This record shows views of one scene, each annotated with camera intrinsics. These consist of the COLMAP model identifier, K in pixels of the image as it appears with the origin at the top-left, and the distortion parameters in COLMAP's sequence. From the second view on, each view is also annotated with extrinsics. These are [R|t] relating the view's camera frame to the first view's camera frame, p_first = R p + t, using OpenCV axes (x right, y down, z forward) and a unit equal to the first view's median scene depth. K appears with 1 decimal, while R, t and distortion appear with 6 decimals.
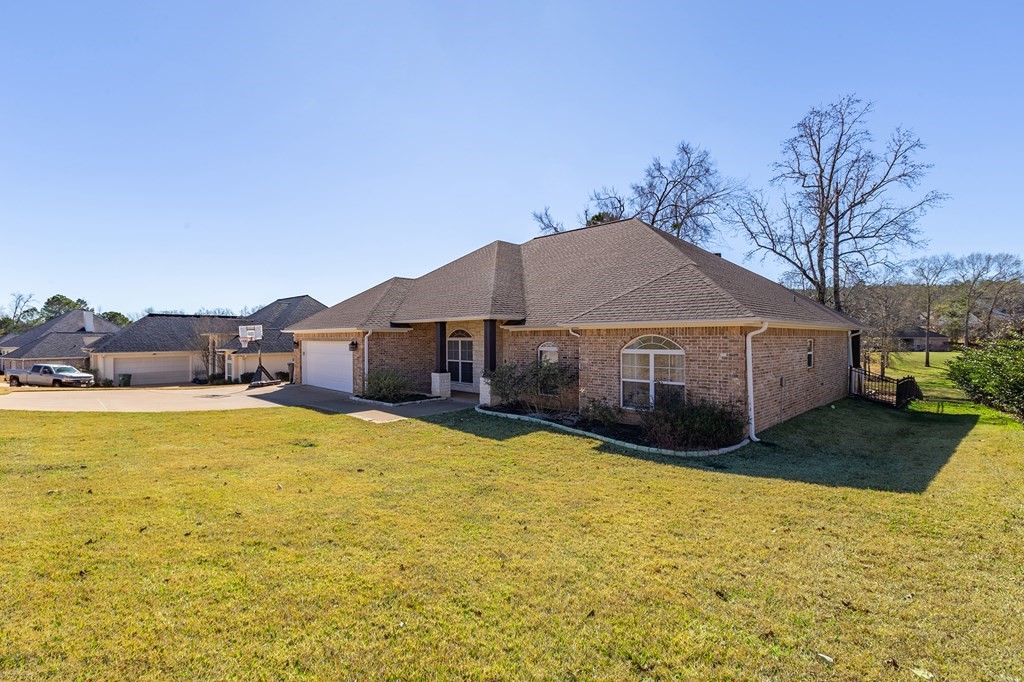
lens RADIAL K [[459.0, 0, 508.0], [0, 459.0, 338.2], [0, 0, 1]] dist [0.001532, 0.001141]
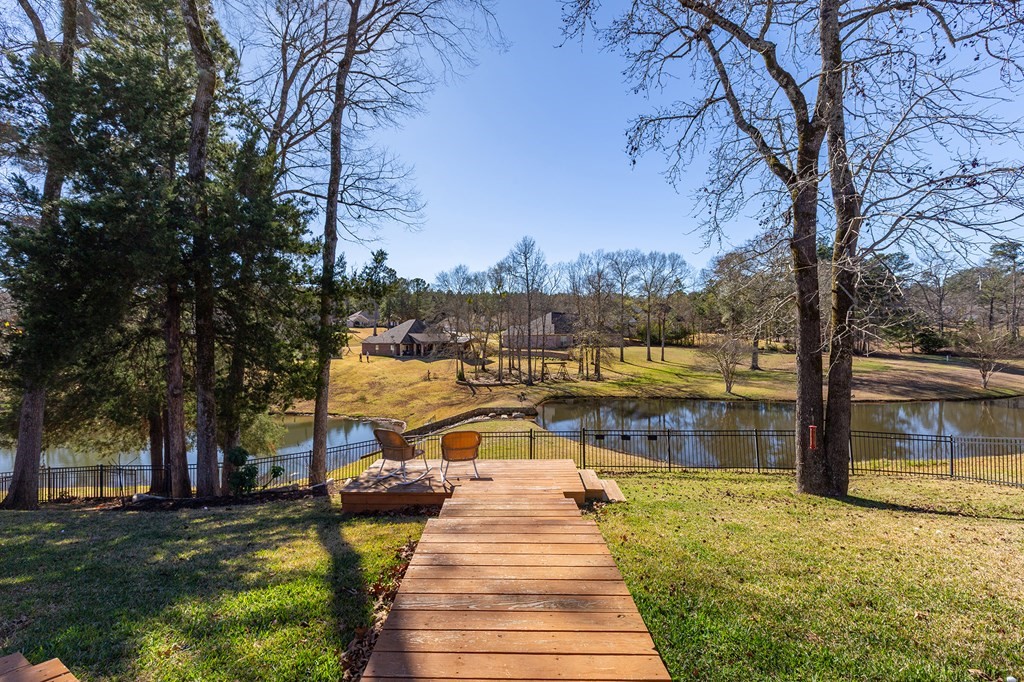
lens RADIAL K [[459.0, 0, 508.0], [0, 459.0, 338.2], [0, 0, 1]] dist [0.001532, 0.001141]
pose [[0.811642, -0.000004, 0.584155, 0.145890], [0.004544, 0.999970, -0.006307, 0.015780], [-0.584138, 0.007774, 0.811617, 0.364661]]
